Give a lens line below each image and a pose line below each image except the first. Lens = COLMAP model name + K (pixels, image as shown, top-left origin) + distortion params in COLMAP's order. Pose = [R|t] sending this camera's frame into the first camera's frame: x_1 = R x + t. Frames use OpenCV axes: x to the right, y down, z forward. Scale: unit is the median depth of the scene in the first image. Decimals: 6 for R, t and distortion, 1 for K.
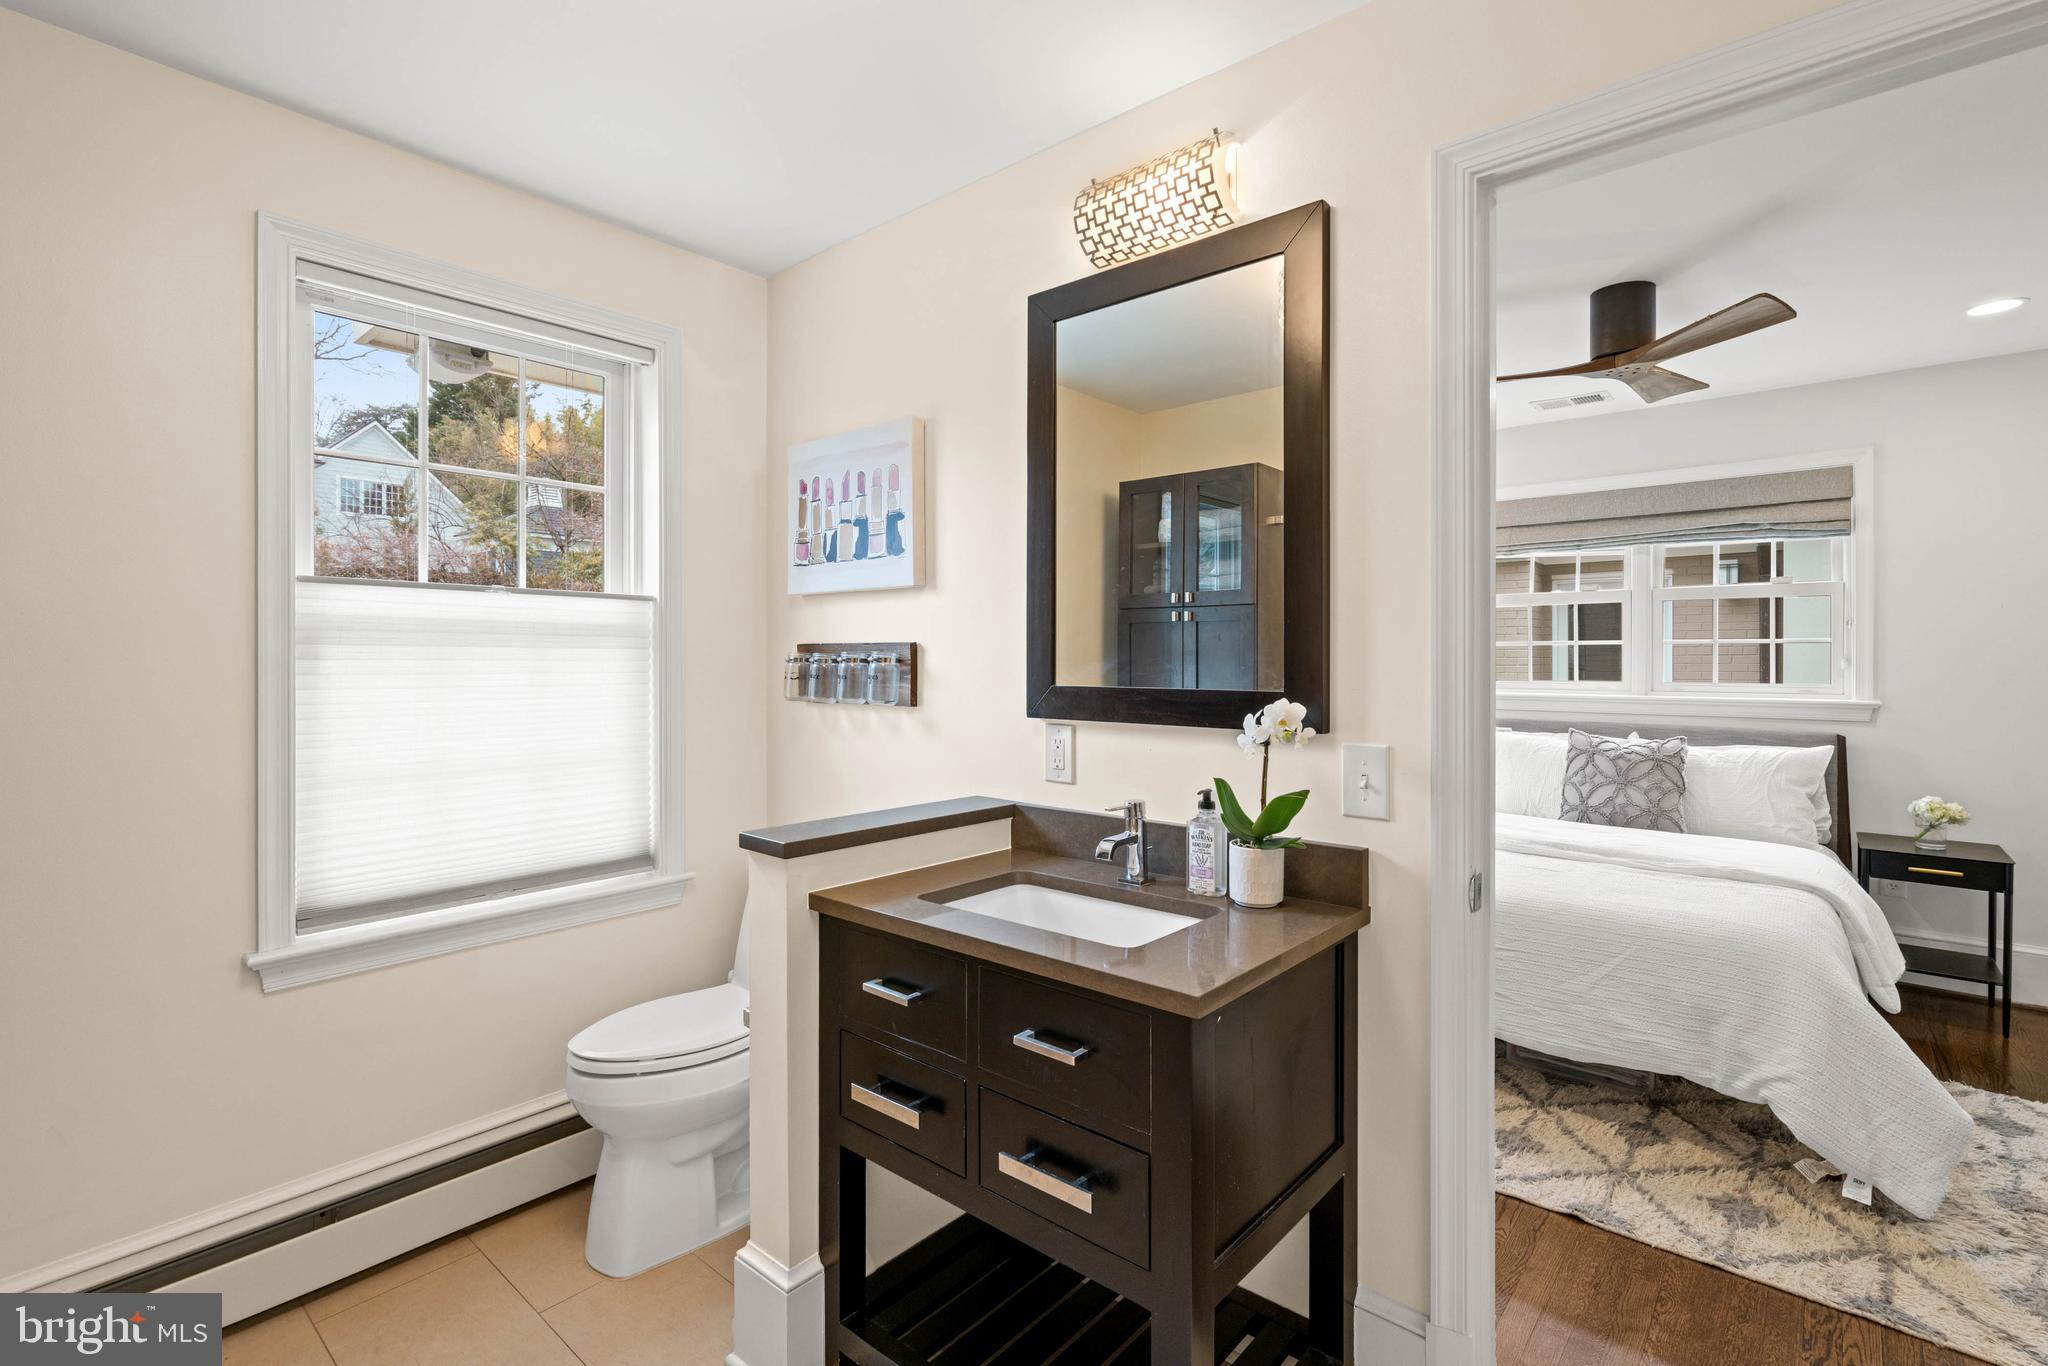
lens RADIAL K [[930.4, 0, 1022.5], [0, 930.4, 666.3], [0, 0, 1]] dist [-0.006918, 0.000975]
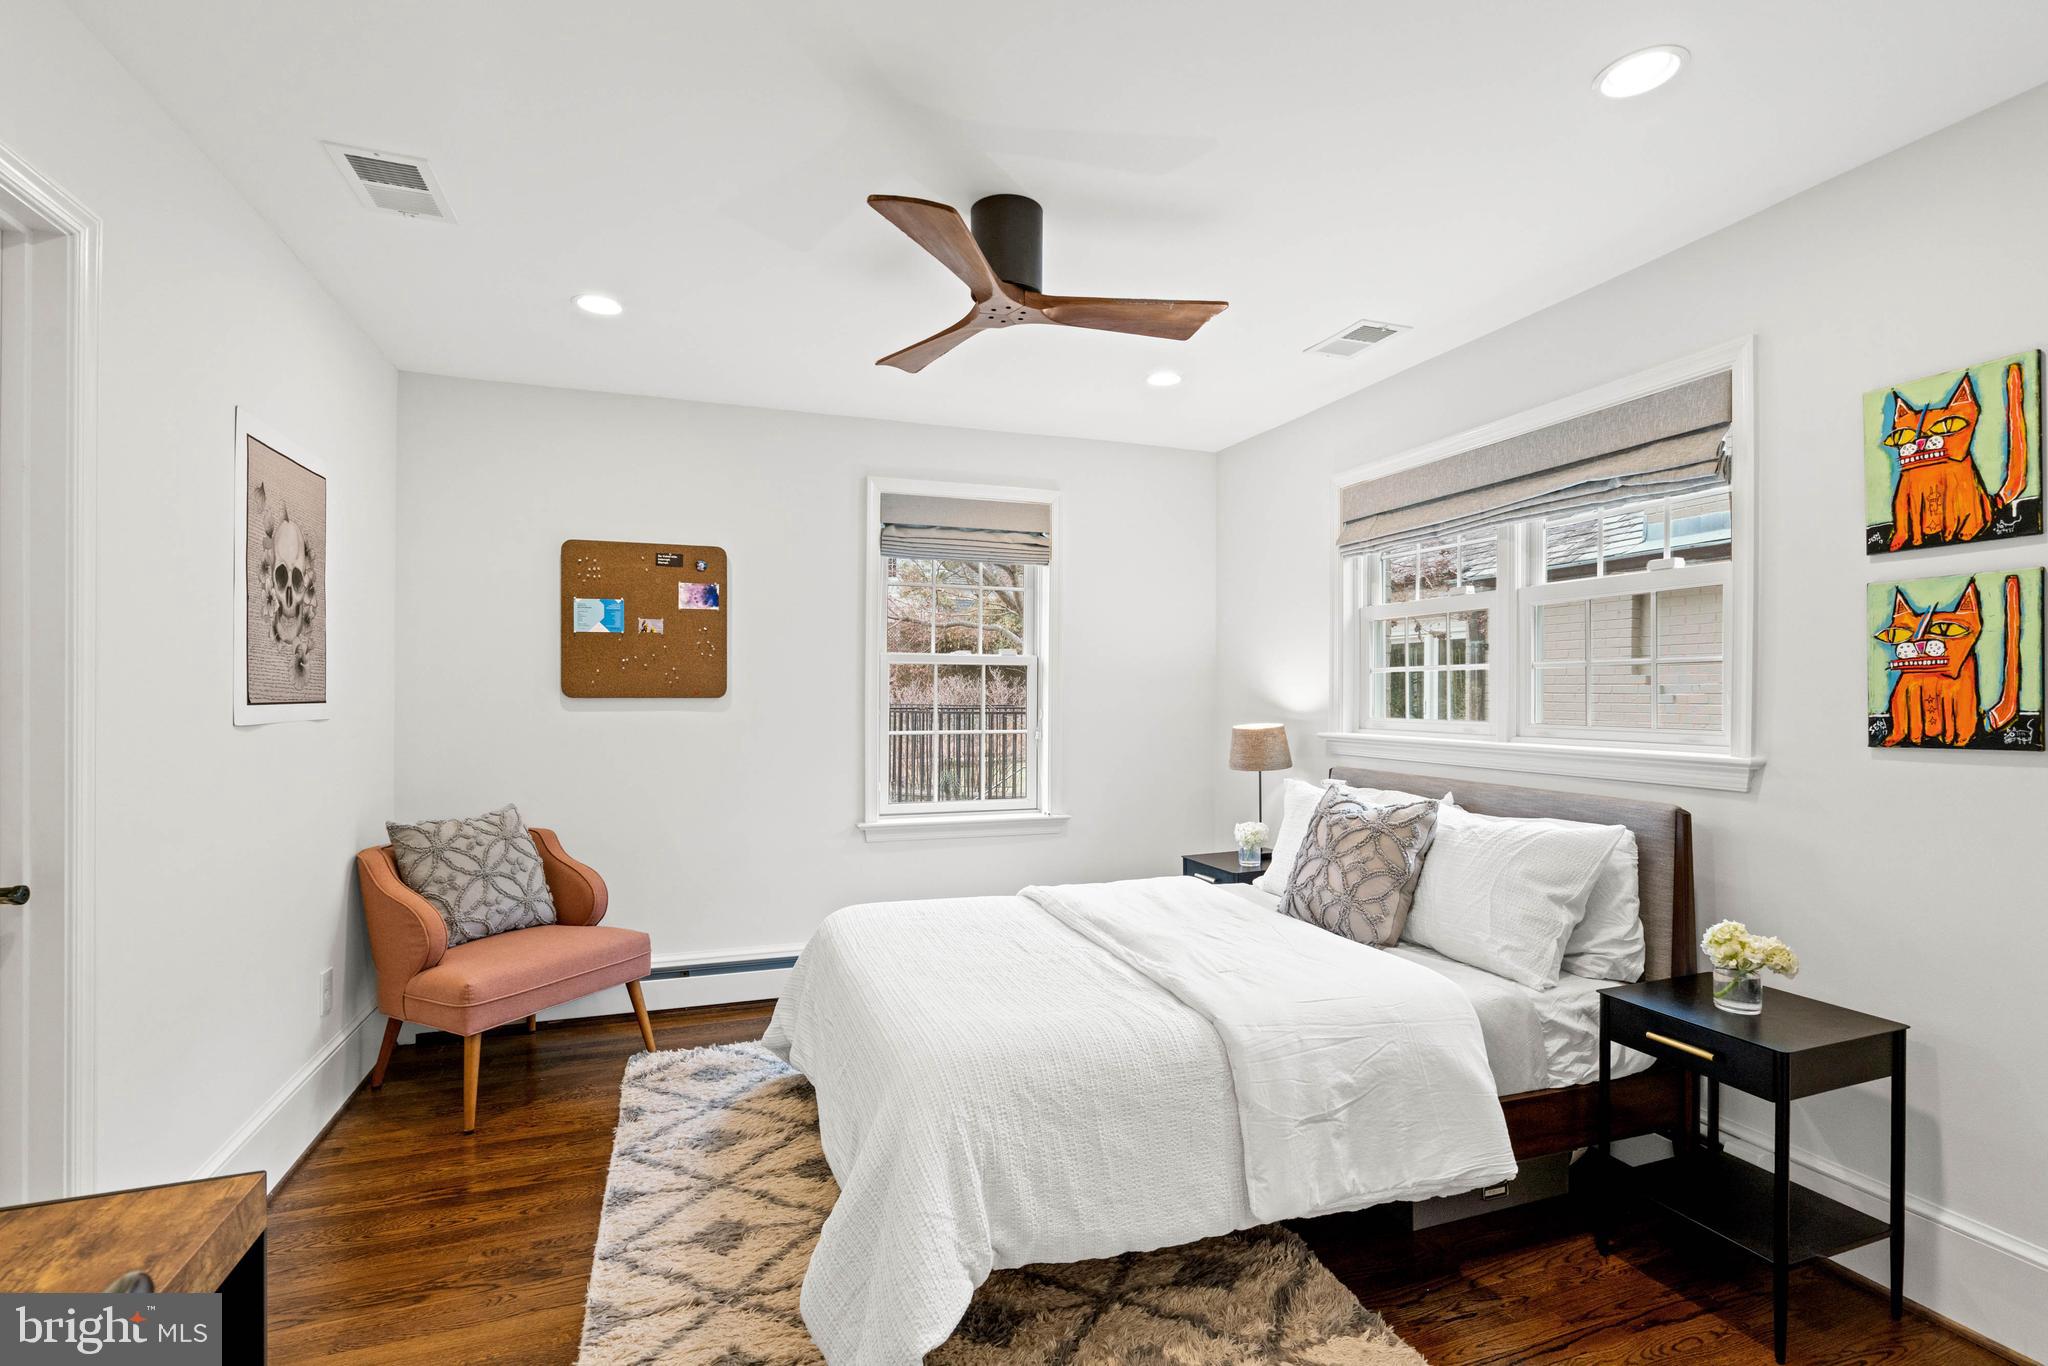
lens RADIAL K [[930.4, 0, 1022.4], [0, 930.4, 694.6], [0, 0, 1]] dist [-0.006918, 0.000975]
pose [[0.874056, 0.003192, -0.485815, 0.794628], [-0.007829, 0.999941, -0.007515, 0.005409], [0.485763, 0.010372, 0.874029, 0.244089]]
